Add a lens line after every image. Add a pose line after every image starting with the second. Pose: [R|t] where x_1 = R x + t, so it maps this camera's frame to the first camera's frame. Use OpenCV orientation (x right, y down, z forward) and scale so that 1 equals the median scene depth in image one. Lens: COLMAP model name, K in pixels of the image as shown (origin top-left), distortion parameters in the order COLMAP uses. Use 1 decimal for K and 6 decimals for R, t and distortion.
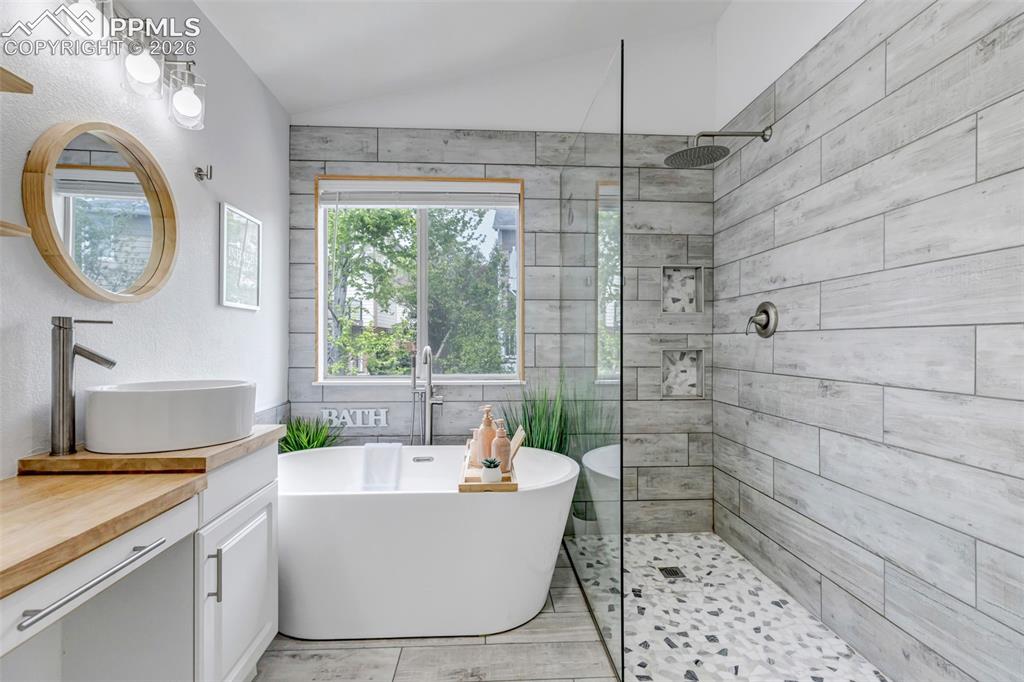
lens RADIAL K [[467.2, 0, 510.1], [0, 467.2, 340.8], [0, 0, 1]] dist [0.000977, -0.001673]
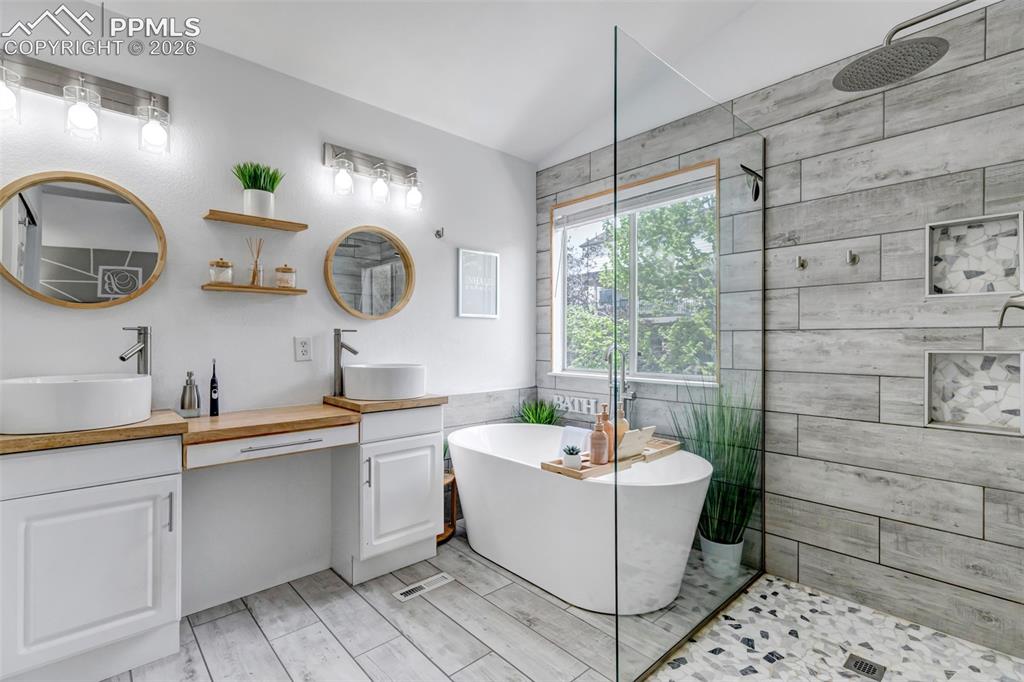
lens RADIAL K [[467.2, 0, 512.2], [0, 467.2, 341.5], [0, 0, 1]] dist [0.000977, -0.001673]
pose [[0.636172, 0.001625, -0.771546, 0.477602], [0.003902, 0.999978, 0.005323, -0.001766], [0.771537, -0.006397, 0.636152, 0.125501]]
